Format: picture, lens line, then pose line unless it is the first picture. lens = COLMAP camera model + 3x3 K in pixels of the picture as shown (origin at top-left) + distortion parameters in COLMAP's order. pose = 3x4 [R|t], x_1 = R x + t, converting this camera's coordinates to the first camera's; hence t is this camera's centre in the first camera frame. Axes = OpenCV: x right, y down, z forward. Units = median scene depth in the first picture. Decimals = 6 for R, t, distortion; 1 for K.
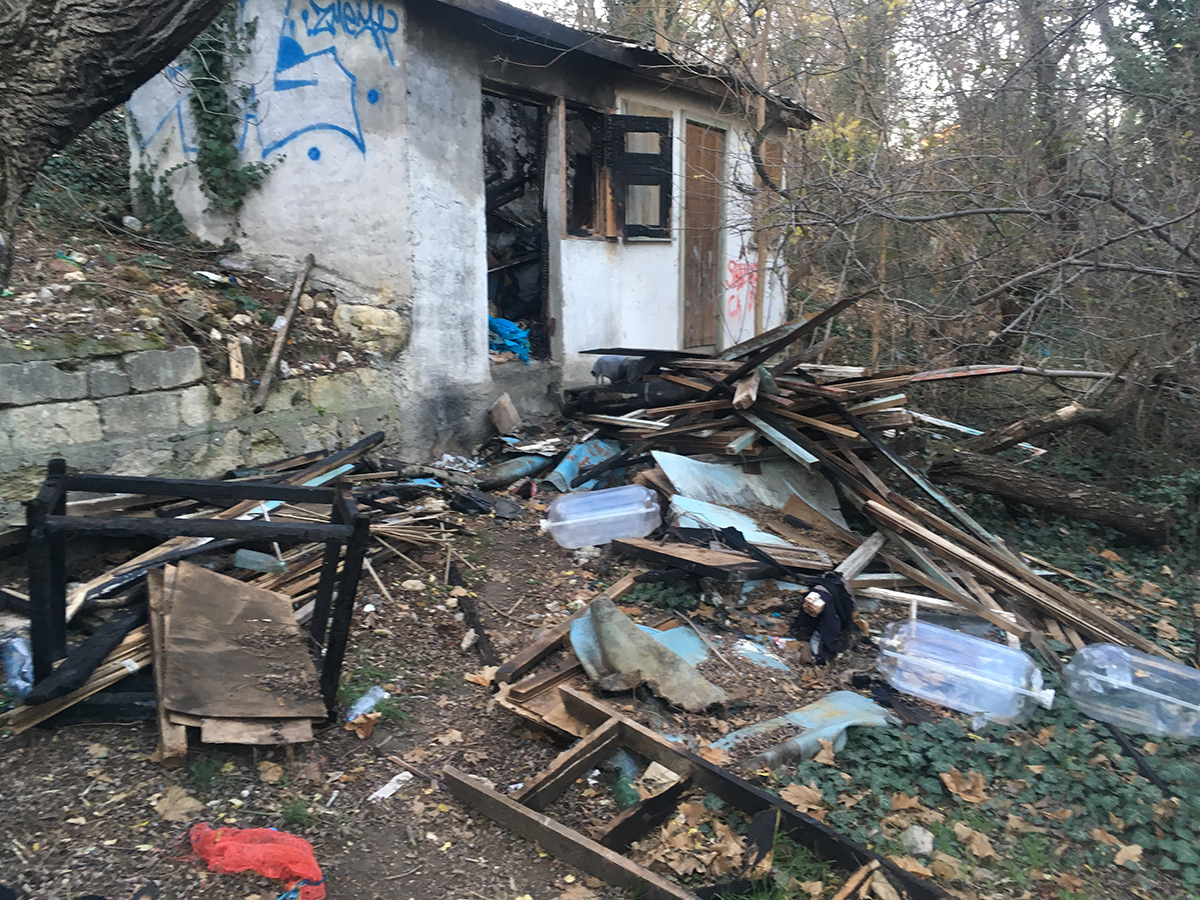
lens RADIAL K [[1007.6, 0, 597.3], [0, 1007.6, 450.0], [0, 0, 1]] dist [0.014591, -0.001129]
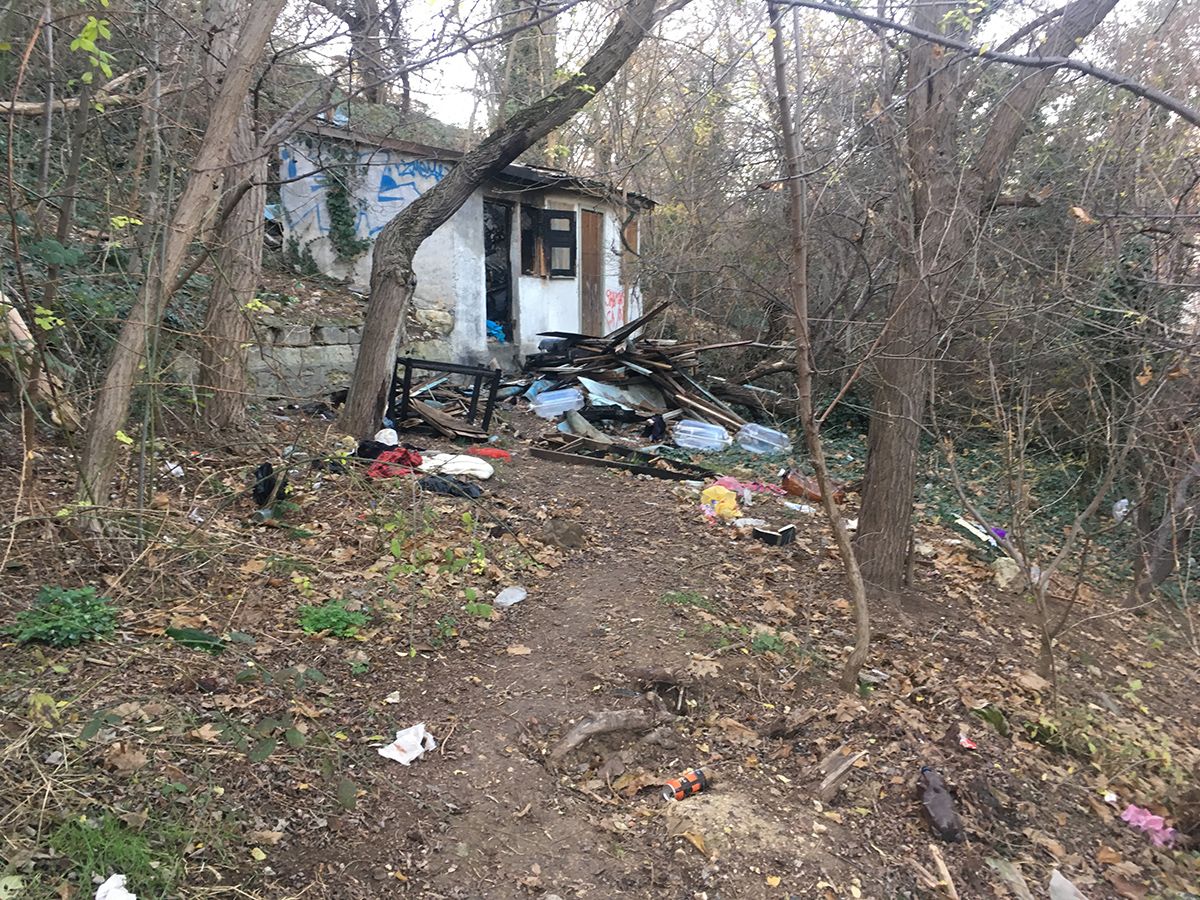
lens RADIAL K [[1007.6, 0, 601.5], [0, 1007.6, 451.3], [0, 0, 1]] dist [0.014591, -0.001129]
pose [[0.990932, -0.019720, 0.132909, -0.154679], [0.023990, 0.999244, -0.030607, 0.192089], [-0.132205, 0.033518, 0.990656, -0.946382]]
